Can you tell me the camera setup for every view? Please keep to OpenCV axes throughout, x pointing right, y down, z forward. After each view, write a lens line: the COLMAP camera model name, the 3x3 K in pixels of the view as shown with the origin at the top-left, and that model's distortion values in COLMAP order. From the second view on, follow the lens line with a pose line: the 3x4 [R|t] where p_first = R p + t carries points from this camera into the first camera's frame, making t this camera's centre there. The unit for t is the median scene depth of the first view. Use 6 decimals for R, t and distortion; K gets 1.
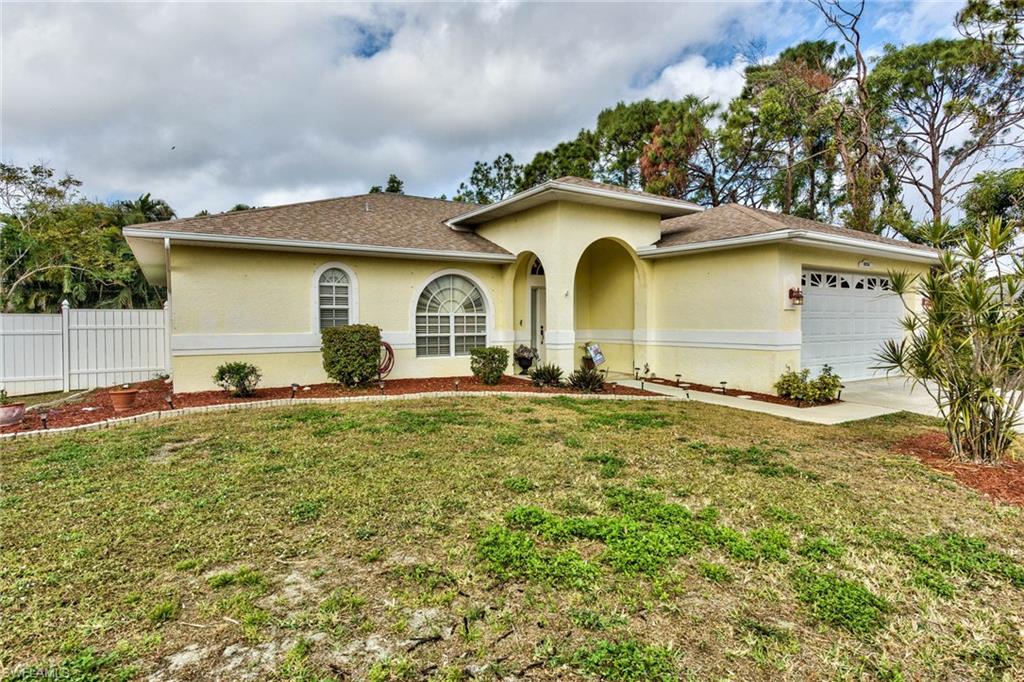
lens RADIAL K [[541.5, 0, 512.0], [0, 541.5, 341.0], [0, 0, 1]] dist [0.000869, 0.000419]
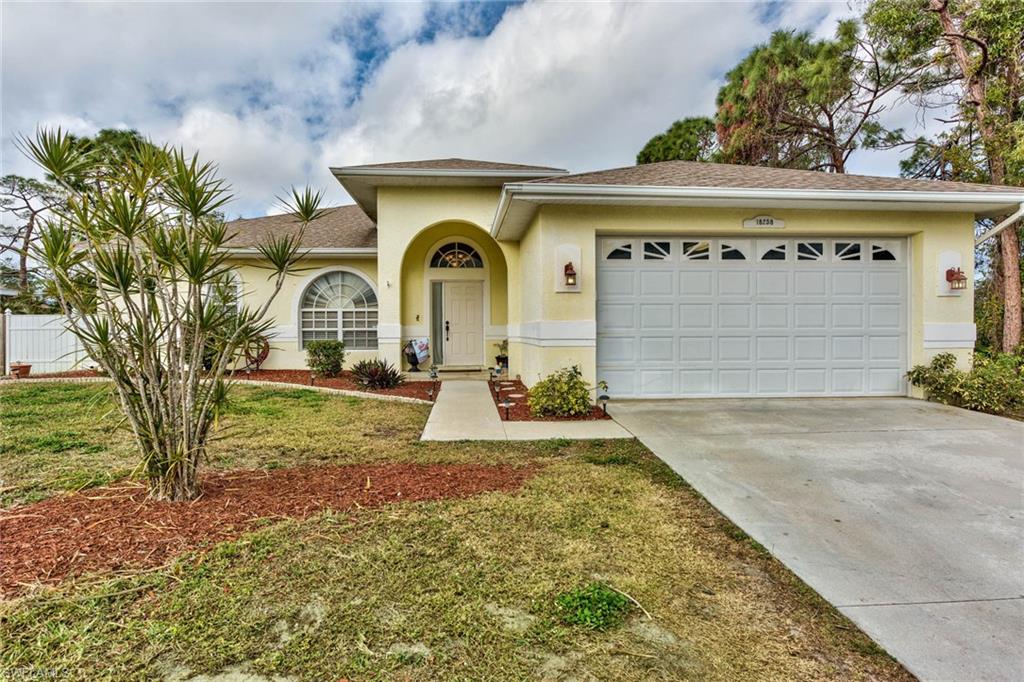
lens RADIAL K [[541.5, 0, 512.0], [0, 541.5, 341.0], [0, 0, 1]] dist [0.000869, 0.000419]
pose [[0.876541, 0.008413, -0.481253, 0.670206], [-0.012913, 0.999898, -0.006040, 0.012049], [0.481154, 0.011509, 0.876561, 0.255990]]
